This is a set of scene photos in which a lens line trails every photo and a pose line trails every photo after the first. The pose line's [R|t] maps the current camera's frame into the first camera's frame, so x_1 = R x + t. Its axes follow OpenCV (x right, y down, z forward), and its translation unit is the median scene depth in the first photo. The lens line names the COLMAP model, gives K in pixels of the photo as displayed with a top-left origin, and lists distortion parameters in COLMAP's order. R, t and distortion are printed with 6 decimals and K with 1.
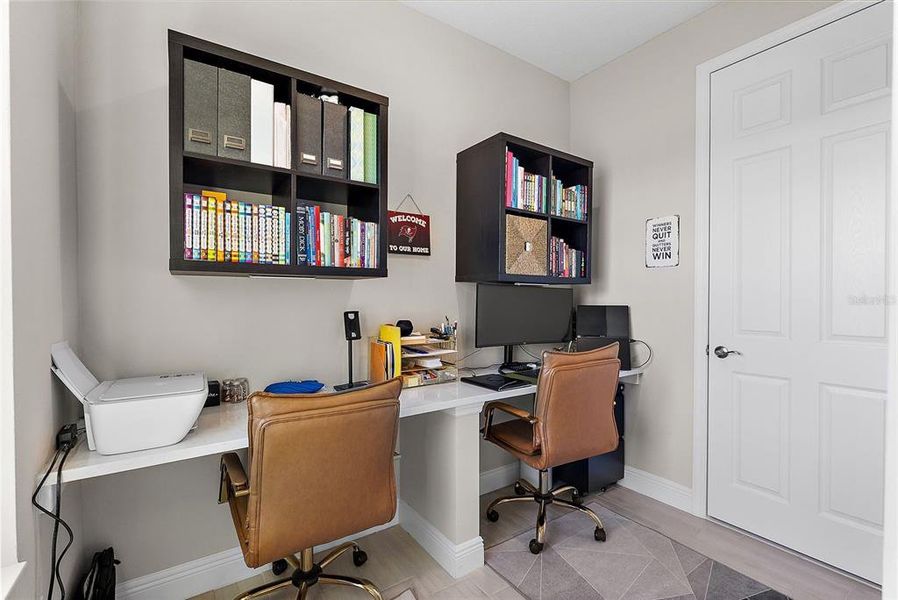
lens RADIAL K [[409.8, 0, 447.1], [0, 409.8, 297.4], [0, 0, 1]] dist [-0.000307, -0.000113]
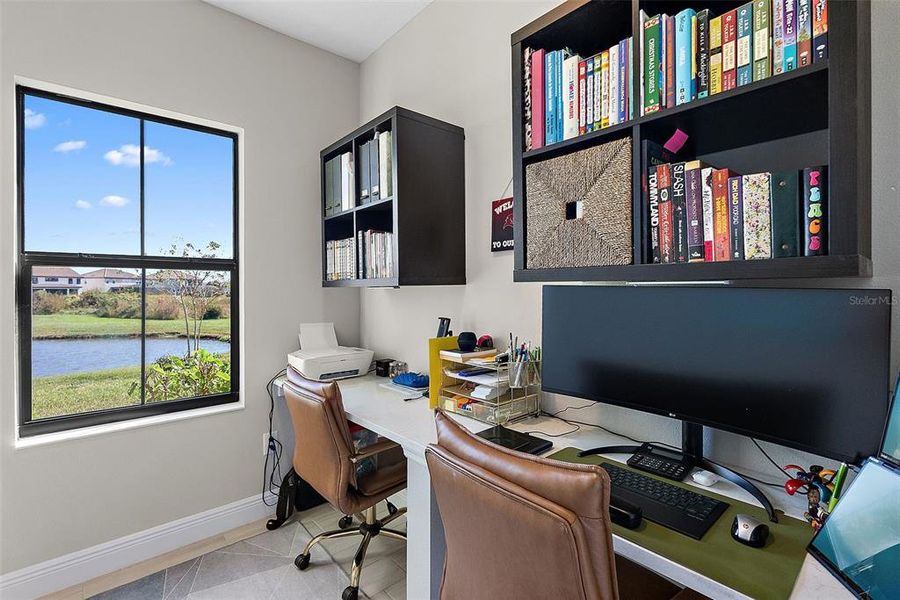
lens RADIAL K [[425.1, 0, 450.8], [0, 425.1, 289.3], [0, 0, 1]] dist [-0.002093, -0.000497]
pose [[0.088727, -0.004347, -0.996047, 0.676637], [0.002255, 0.999989, -0.004164, -0.025279], [0.996053, -0.001876, 0.088736, 0.779988]]
